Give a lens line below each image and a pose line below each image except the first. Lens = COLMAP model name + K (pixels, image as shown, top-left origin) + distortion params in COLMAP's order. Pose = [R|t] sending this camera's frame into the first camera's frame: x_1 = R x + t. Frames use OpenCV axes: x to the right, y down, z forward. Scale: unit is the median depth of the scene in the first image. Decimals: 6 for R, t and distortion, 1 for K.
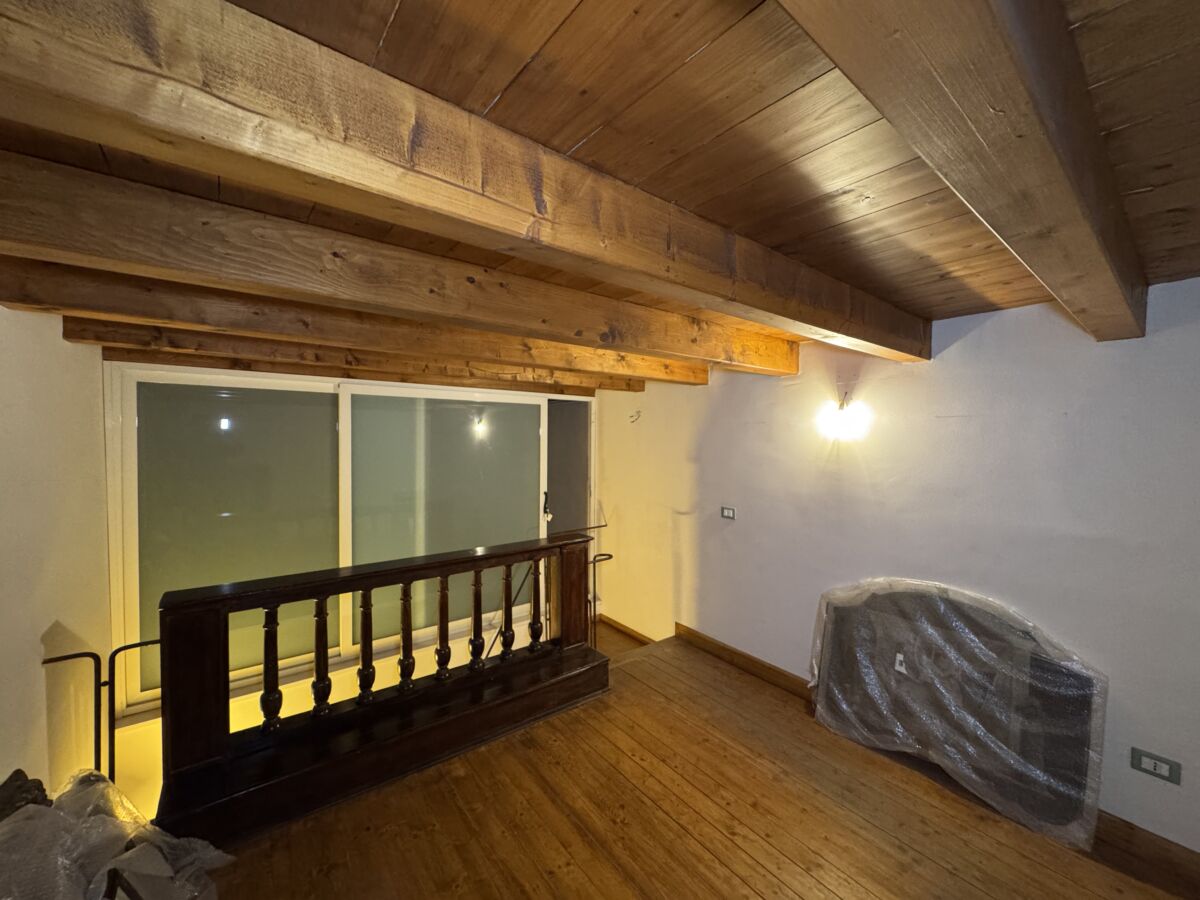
lens RADIAL K [[477.8, 0, 598.9], [0, 477.8, 449.2], [0, 0, 1]] dist [-0.000852, -0.000284]
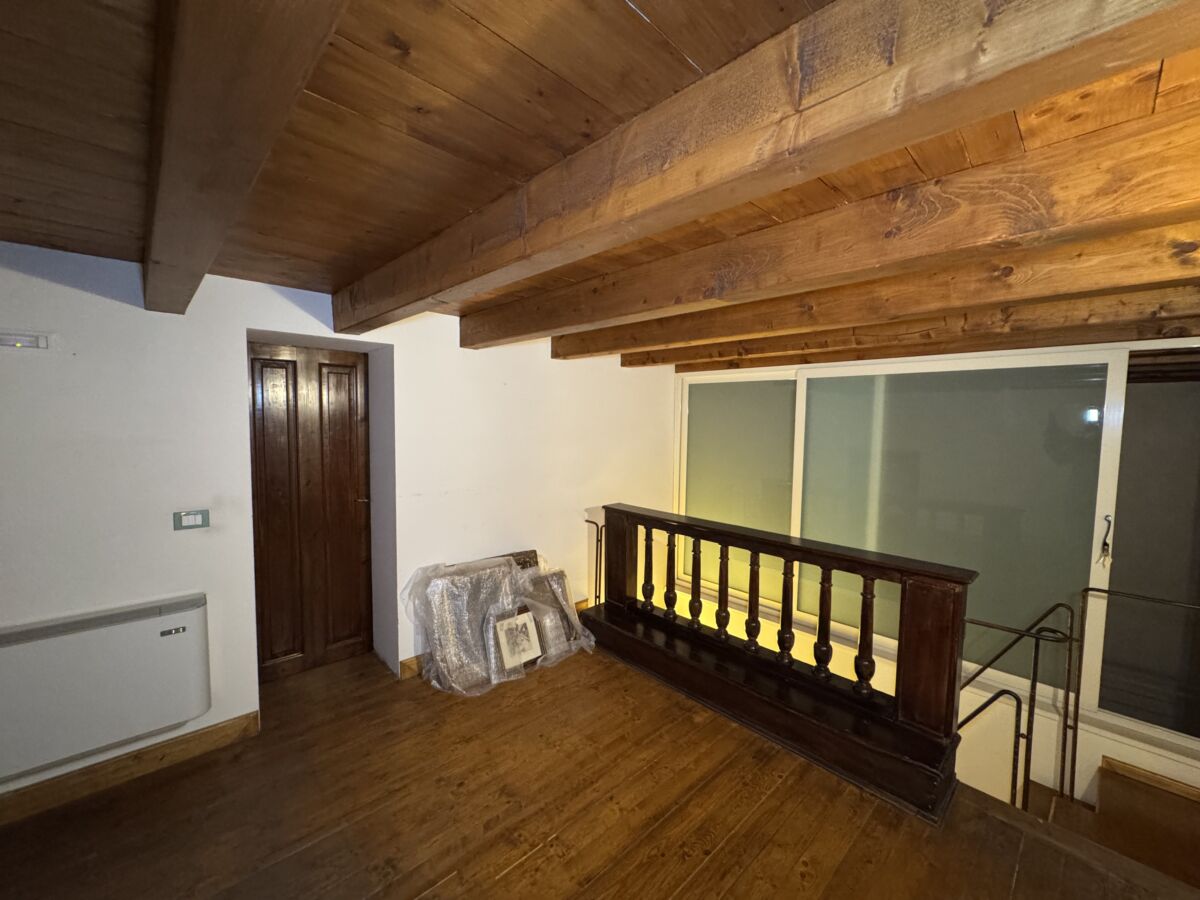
lens RADIAL K [[477.8, 0, 598.2], [0, 477.8, 448.7], [0, 0, 1]] dist [-0.000852, -0.000284]
pose [[0.100922, 0.056549, -0.993286, 0.554631], [-0.040252, 0.997798, 0.052716, 0.004465], [0.994080, 0.034662, 0.102976, 0.473428]]
